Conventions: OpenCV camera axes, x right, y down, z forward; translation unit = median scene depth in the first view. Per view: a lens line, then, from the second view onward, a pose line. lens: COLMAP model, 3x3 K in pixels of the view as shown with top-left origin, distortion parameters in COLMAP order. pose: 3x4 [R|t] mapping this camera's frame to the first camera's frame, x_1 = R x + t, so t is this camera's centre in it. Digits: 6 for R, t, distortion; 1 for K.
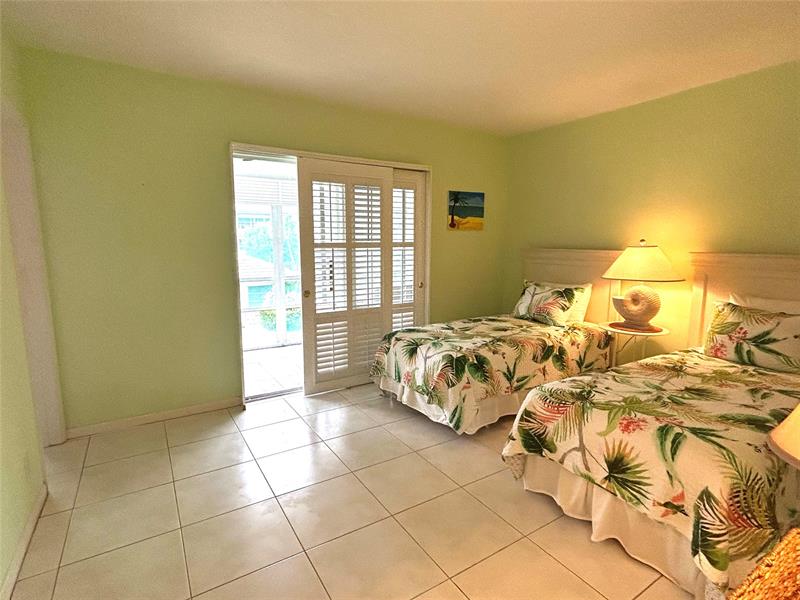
lens RADIAL K [[411.1, 0, 399.0], [0, 411.1, 301.9], [0, 0, 1]] dist [-0.000599, 0.000049]
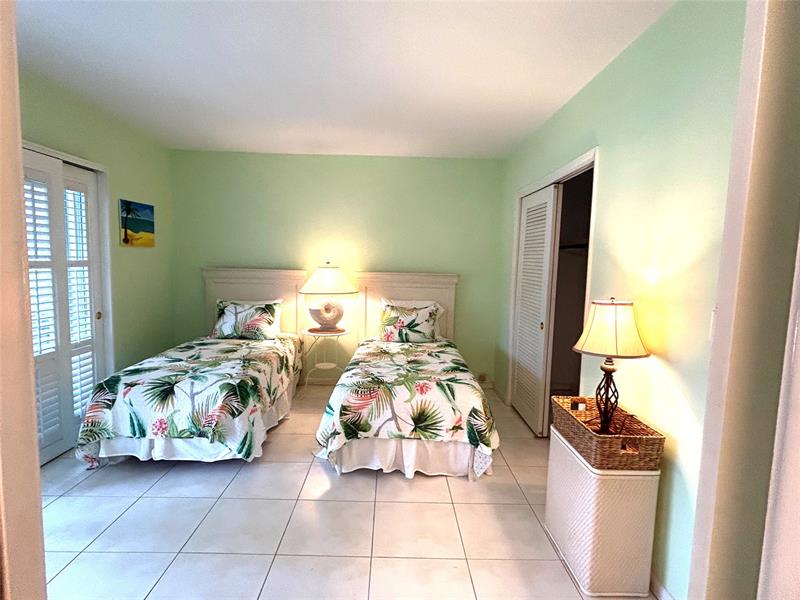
lens RADIAL K [[411.1, 0, 398.8], [0, 411.1, 300.1], [0, 0, 1]] dist [-0.000599, 0.000049]
pose [[0.521180, -0.068754, 0.850673, -0.396122], [0.104507, 0.994390, 0.016341, -0.029735], [-0.847024, 0.080385, 0.525441, 0.138395]]
